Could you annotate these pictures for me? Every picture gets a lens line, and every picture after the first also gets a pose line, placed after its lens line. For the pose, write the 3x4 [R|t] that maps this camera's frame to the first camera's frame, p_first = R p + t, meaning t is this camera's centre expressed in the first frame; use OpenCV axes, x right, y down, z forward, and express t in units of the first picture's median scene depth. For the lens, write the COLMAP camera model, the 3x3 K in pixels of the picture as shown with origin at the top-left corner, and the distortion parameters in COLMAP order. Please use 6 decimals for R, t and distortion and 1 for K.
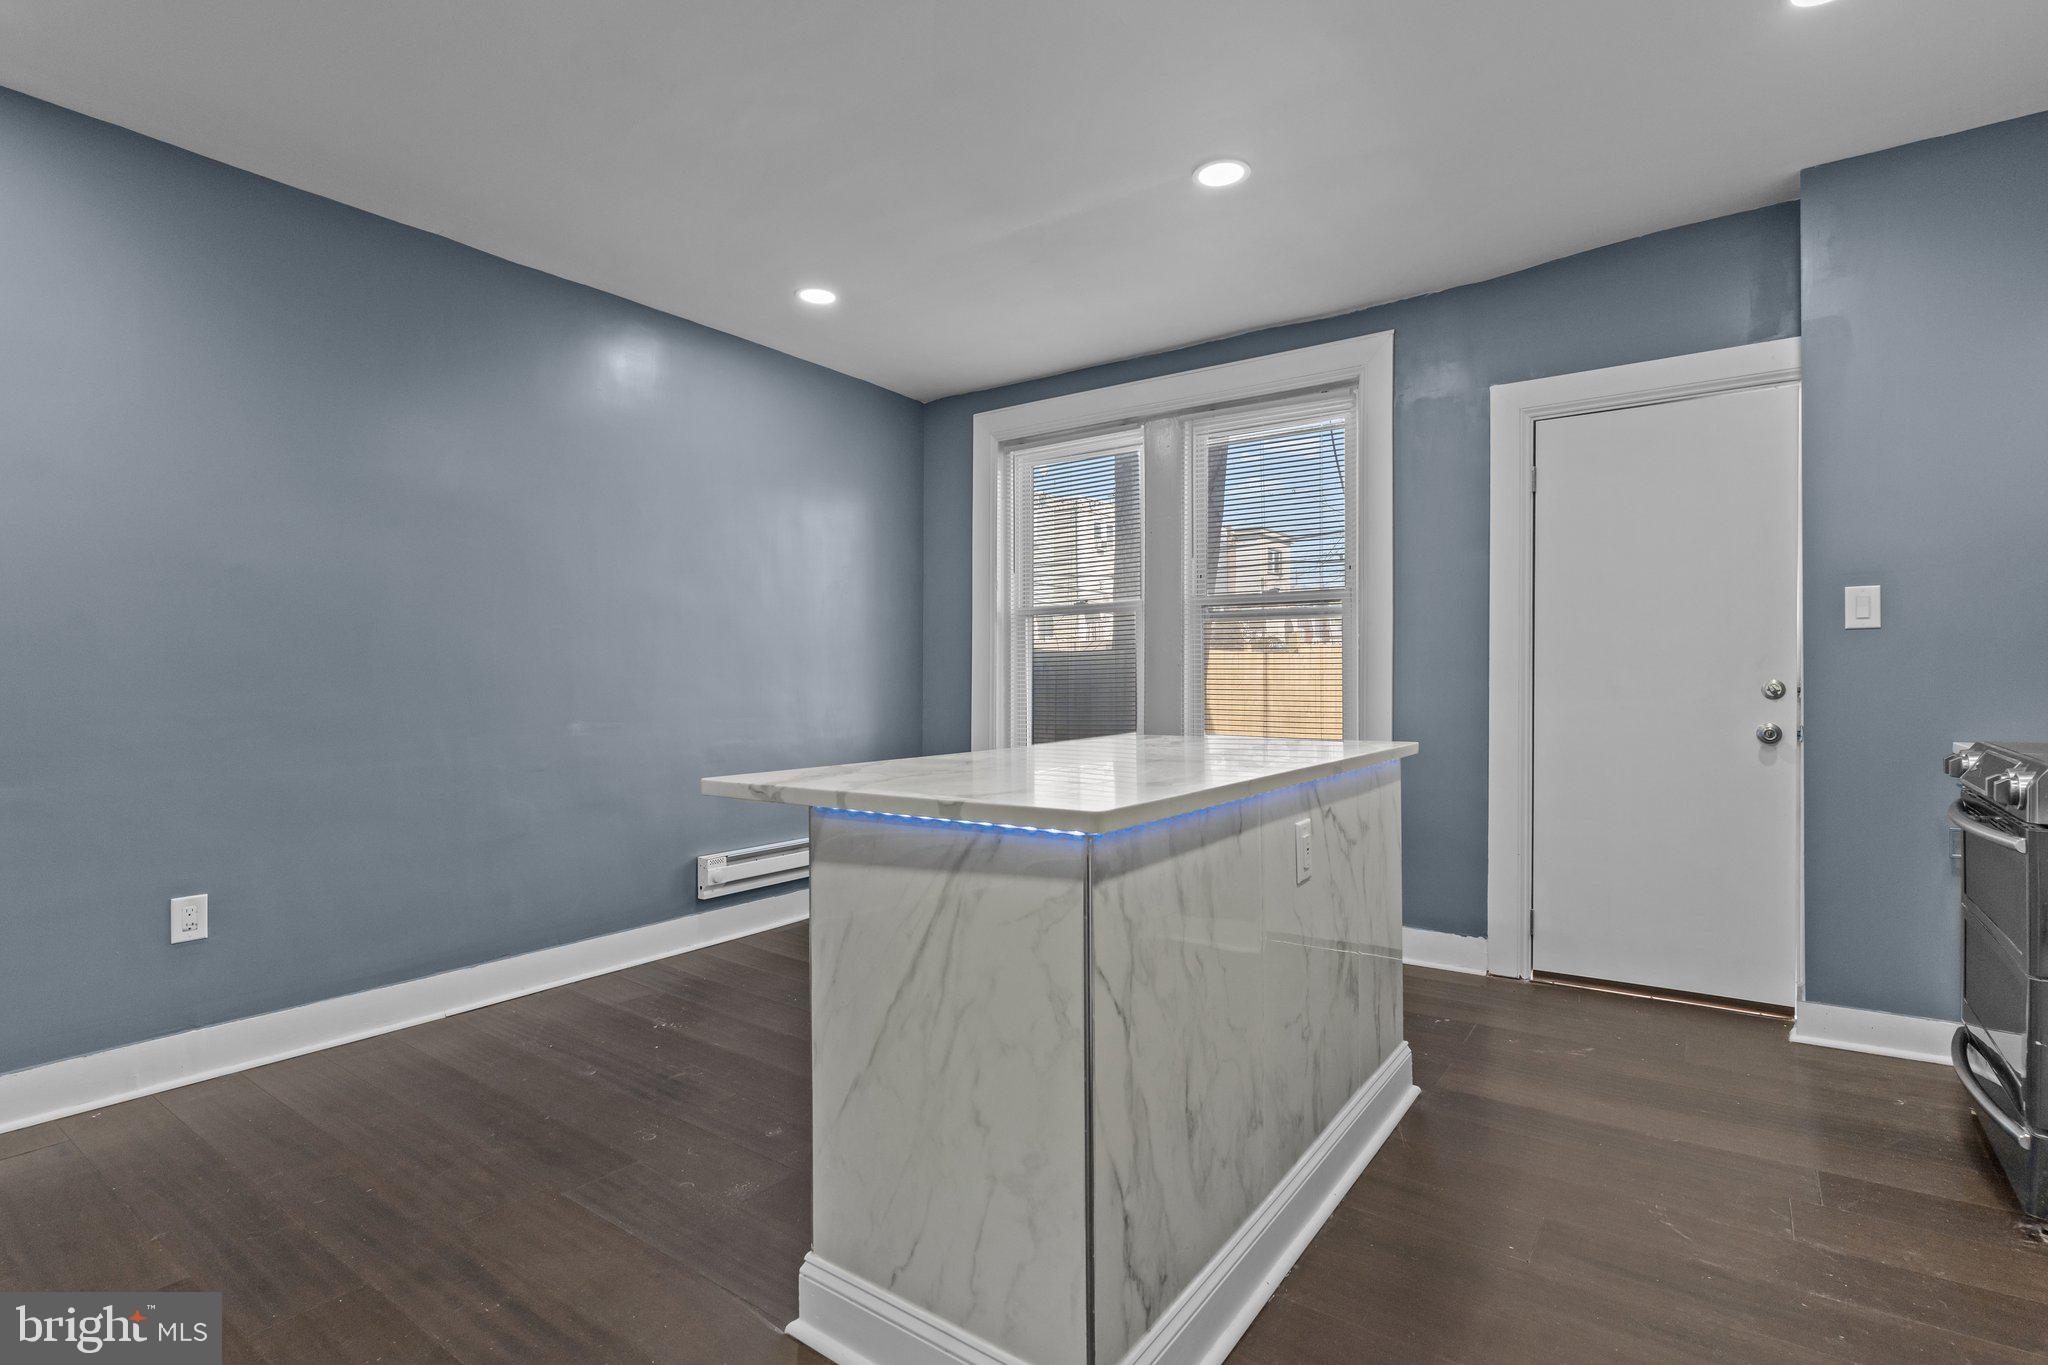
lens RADIAL K [[966.6, 0, 1006.3], [0, 966.6, 677.6], [0, 0, 1]] dist [-0.003449, -0.000071]
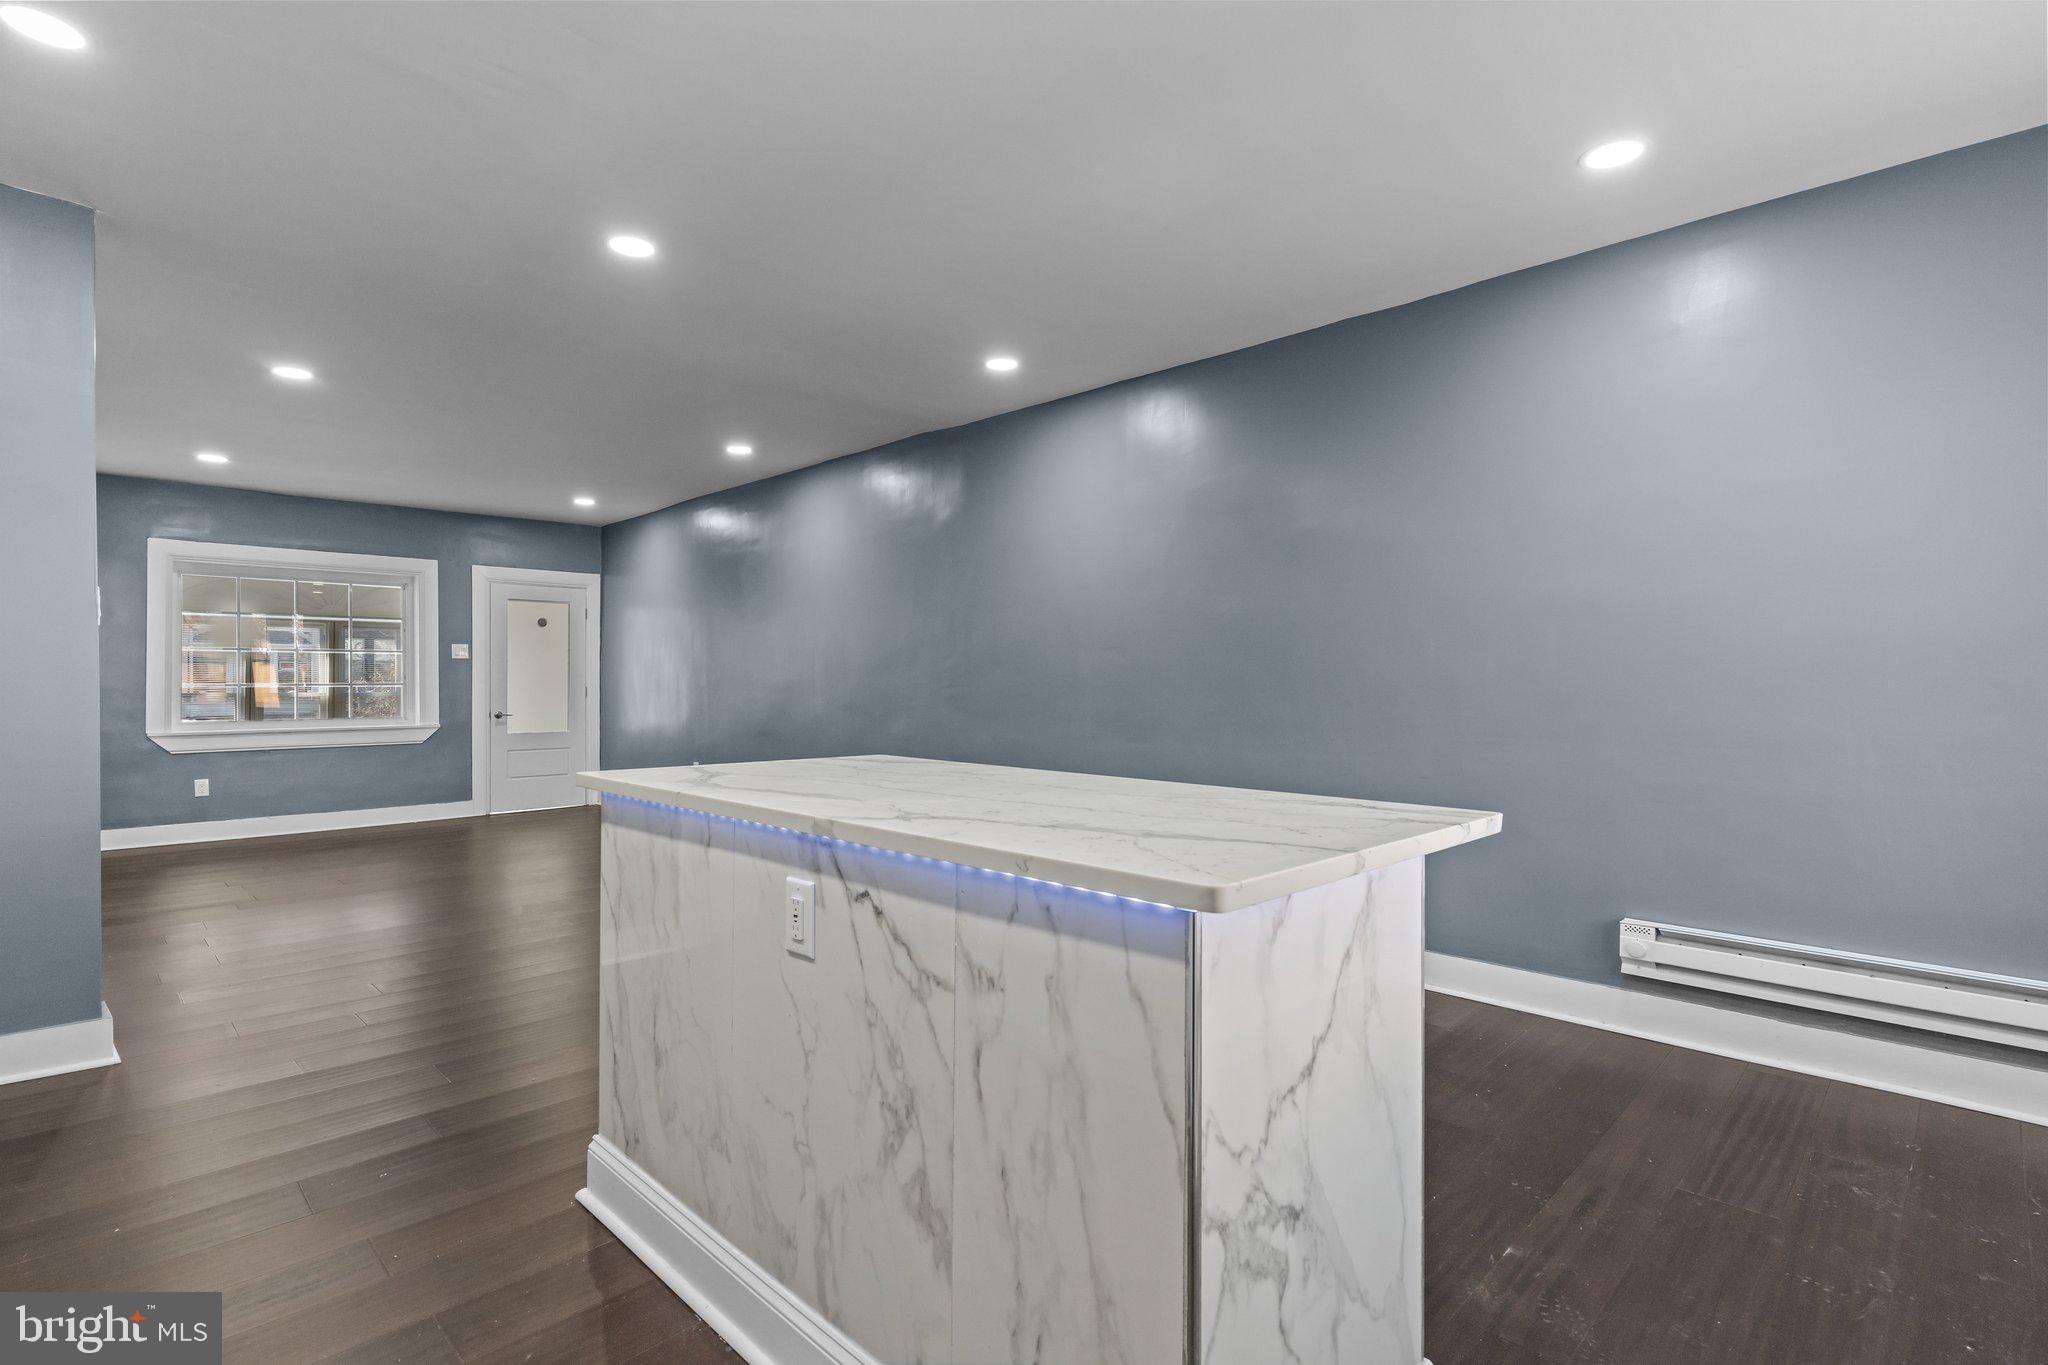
lens RADIAL K [[966.6, 0, 1028.4], [0, 966.6, 681.3], [0, 0, 1]] dist [-0.003449, -0.000071]
pose [[-0.135487, 0.005030, -0.990766, 2.400582], [-0.000202, 0.999987, 0.005104, -0.044055], [0.990779, 0.000892, -0.135484, 2.903597]]
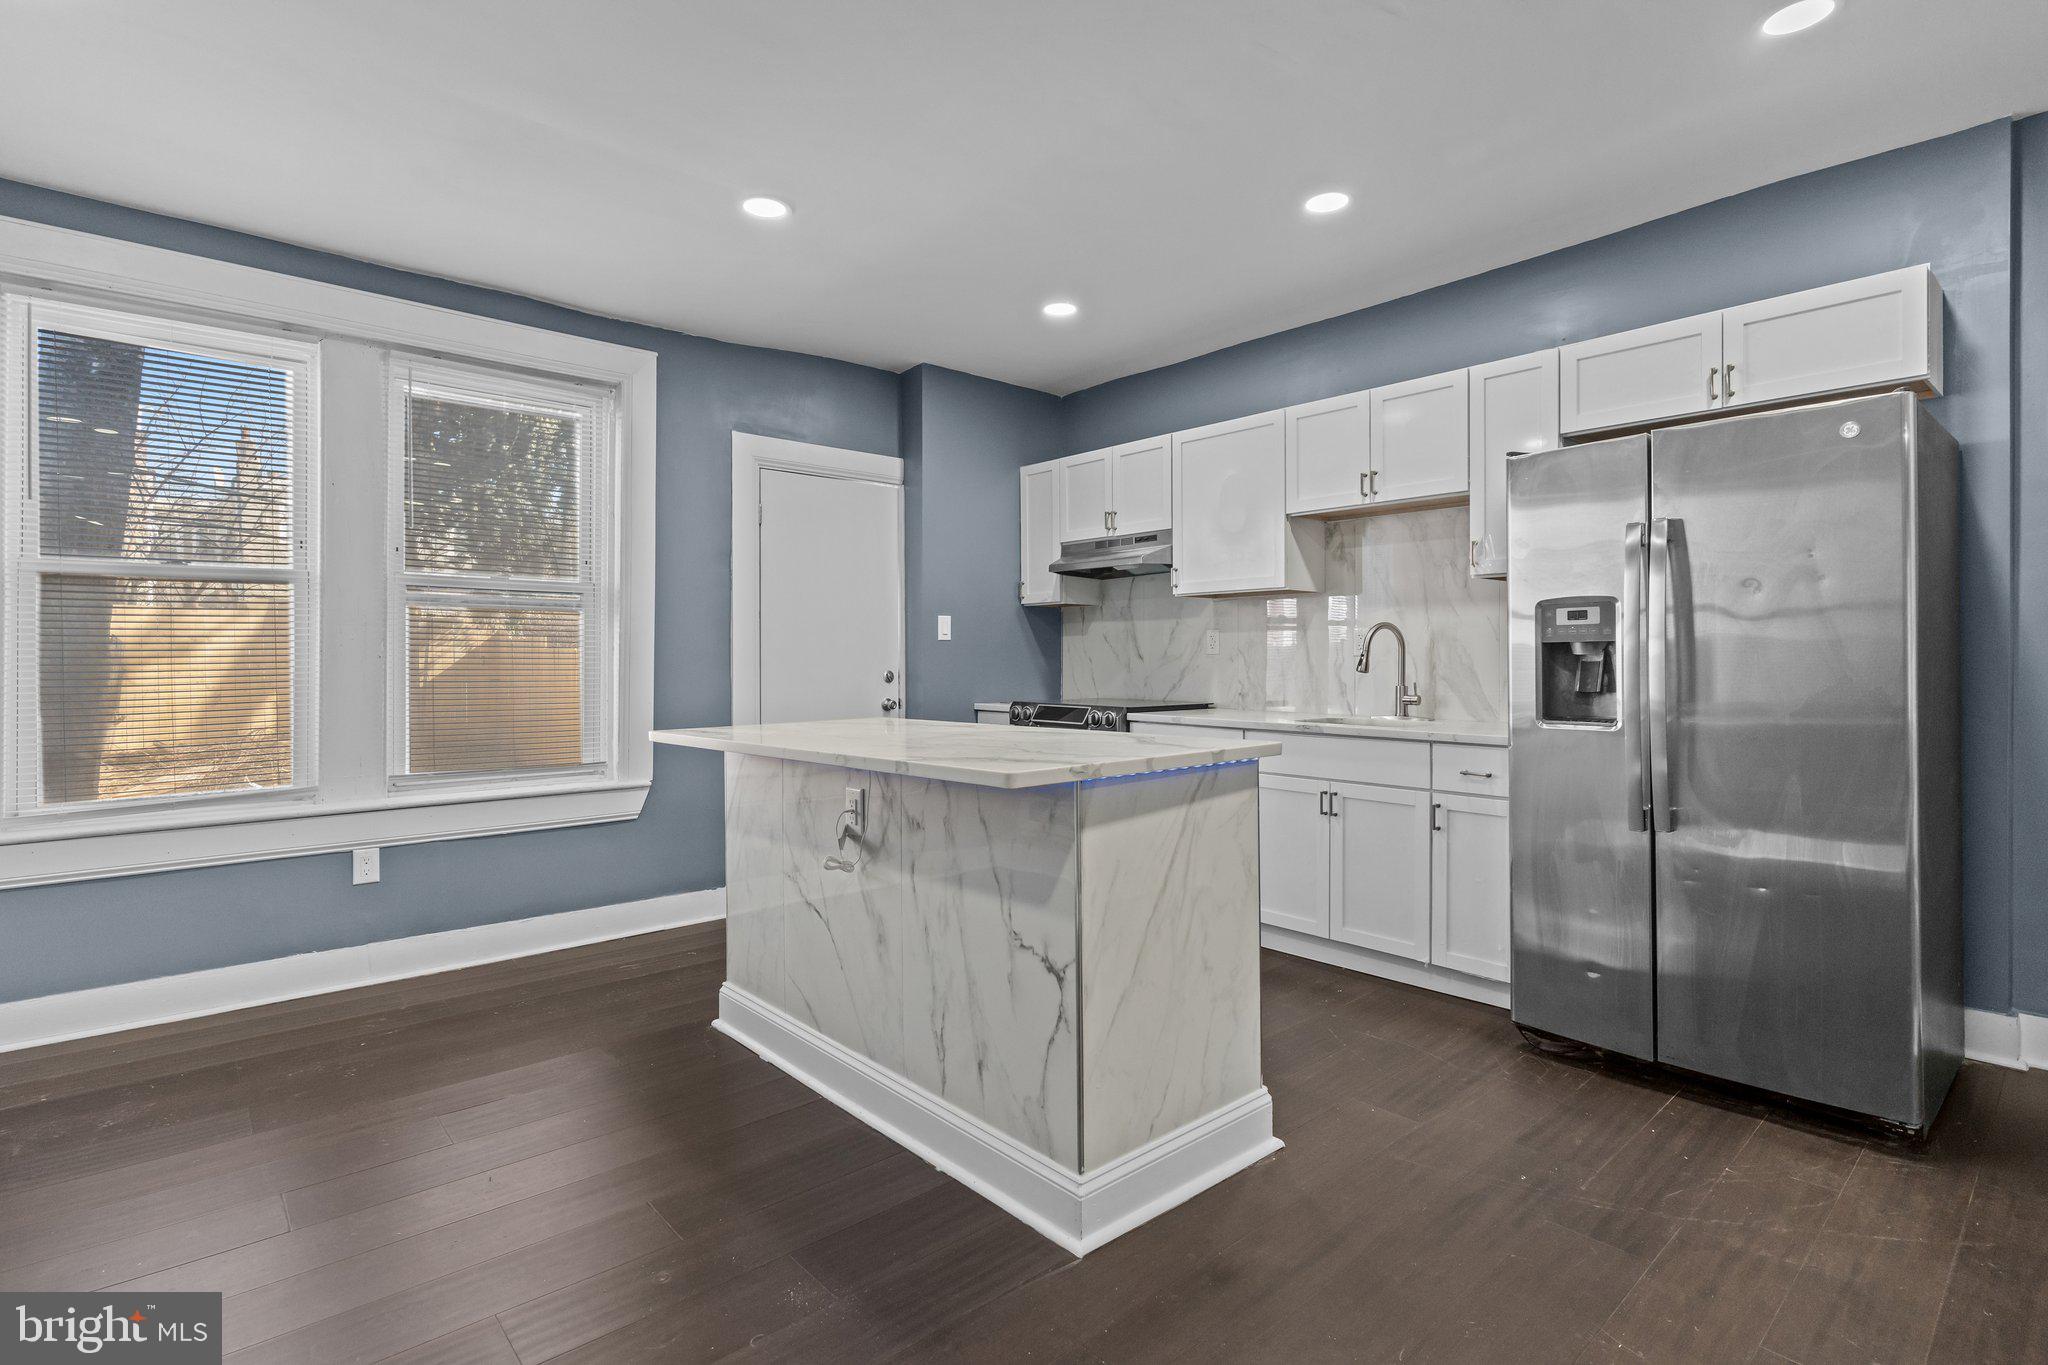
lens RADIAL K [[966.6, 0, 1009.1], [0, 966.6, 682.1], [0, 0, 1]] dist [-0.003449, -0.000071]
pose [[0.229329, -0.014740, 0.973237, -0.542732], [0.007916, 0.999881, 0.013278, 0.001442], [-0.973317, 0.004659, 0.229418, 0.340532]]
